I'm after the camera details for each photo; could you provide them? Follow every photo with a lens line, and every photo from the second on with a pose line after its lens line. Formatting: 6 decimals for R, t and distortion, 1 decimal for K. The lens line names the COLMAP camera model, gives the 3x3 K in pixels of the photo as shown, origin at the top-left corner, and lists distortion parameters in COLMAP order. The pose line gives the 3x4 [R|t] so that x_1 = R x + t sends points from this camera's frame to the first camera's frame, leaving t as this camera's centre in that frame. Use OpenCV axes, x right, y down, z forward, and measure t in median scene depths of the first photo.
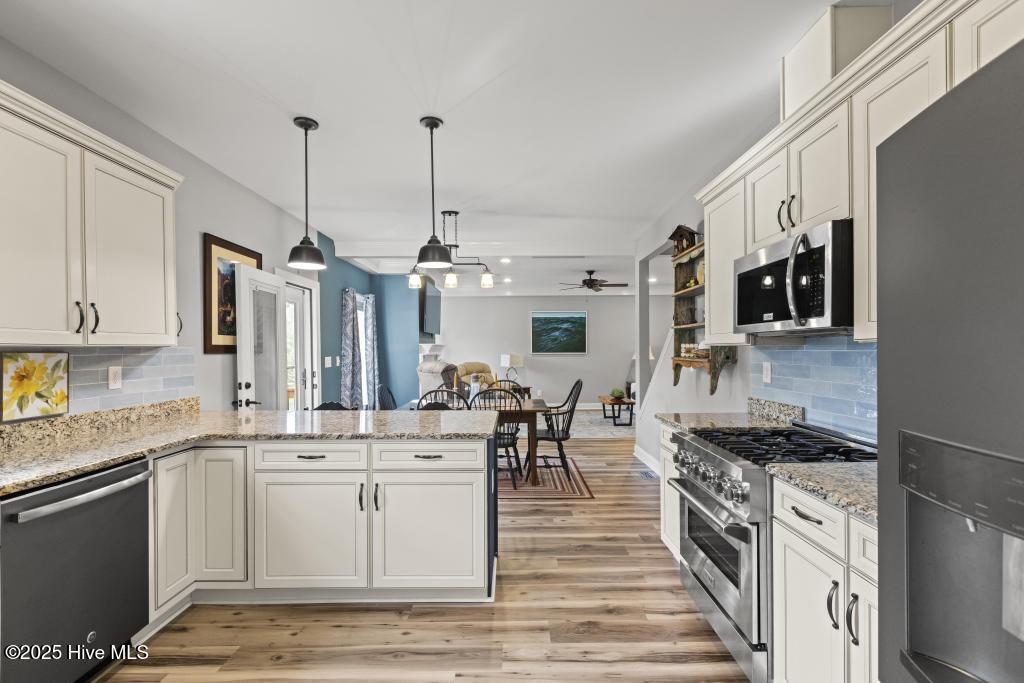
lens RADIAL K [[464.9, 0, 526.0], [0, 464.9, 349.9], [0, 0, 1]] dist [-0.000599, 0.001477]
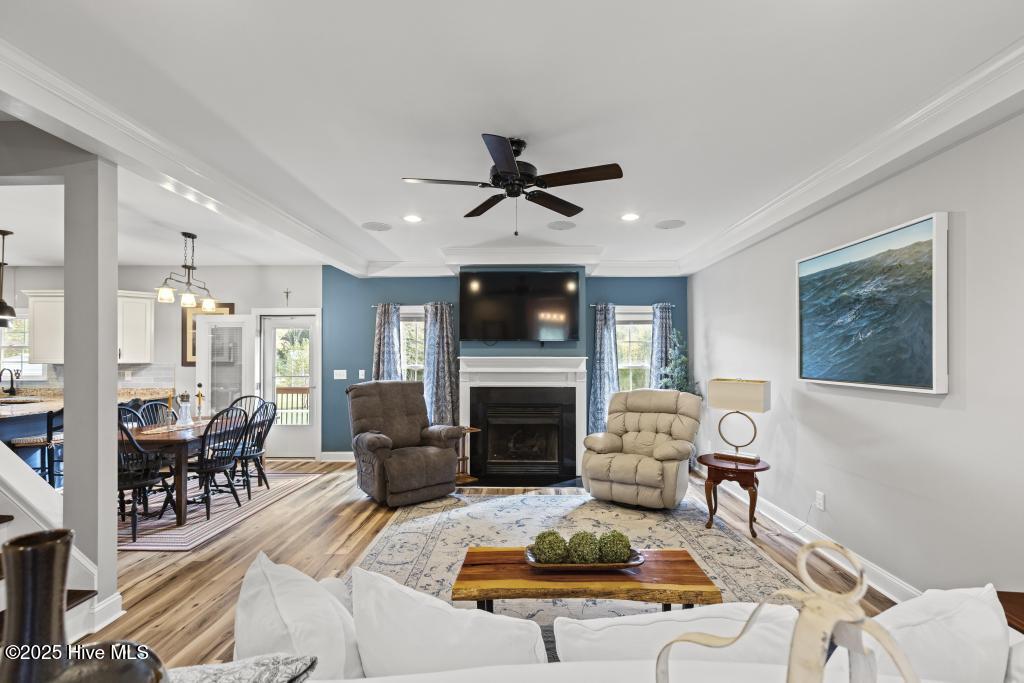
lens RADIAL K [[464.9, 0, 515.2], [0, 464.9, 354.5], [0, 0, 1]] dist [-0.000599, 0.001477]
pose [[-0.053769, 0.000566, -0.998553, 1.419189], [0.002380, 0.999997, 0.000439, -0.046851], [0.998551, -0.002353, -0.053770, 3.033721]]
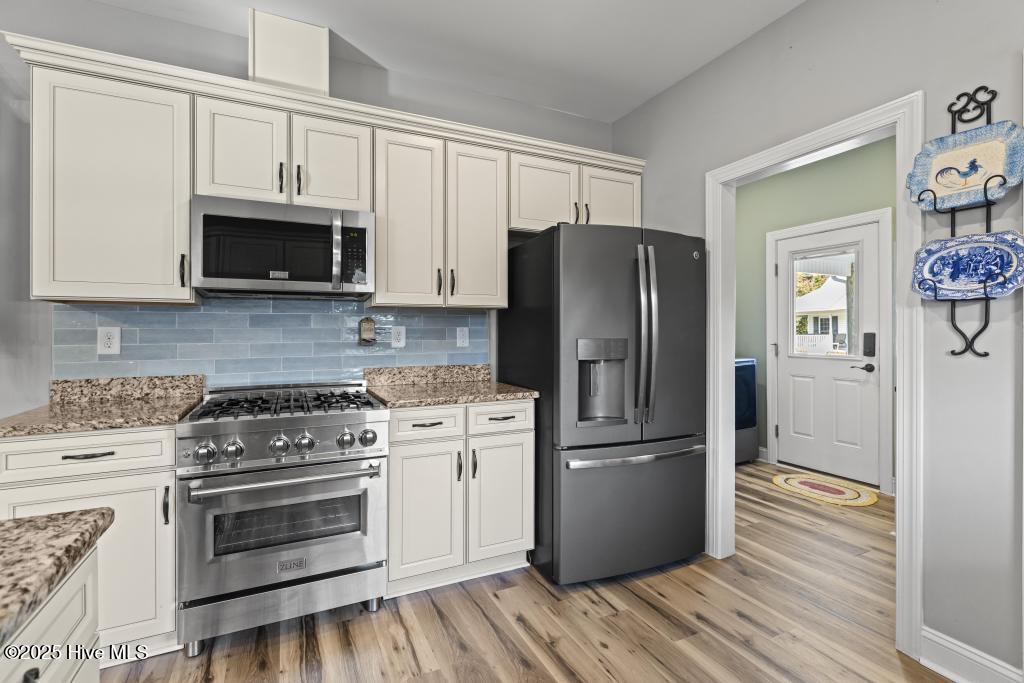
lens RADIAL K [[464.9, 0, 492.3], [0, 464.9, 328.9], [0, 0, 1]] dist [-0.000599, 0.001477]
pose [[-0.399141, 0.014479, 0.916775, -0.438035], [0.007634, 0.999893, -0.012469, 0.046247], [-0.916858, 0.002022, -0.399209, 0.777675]]
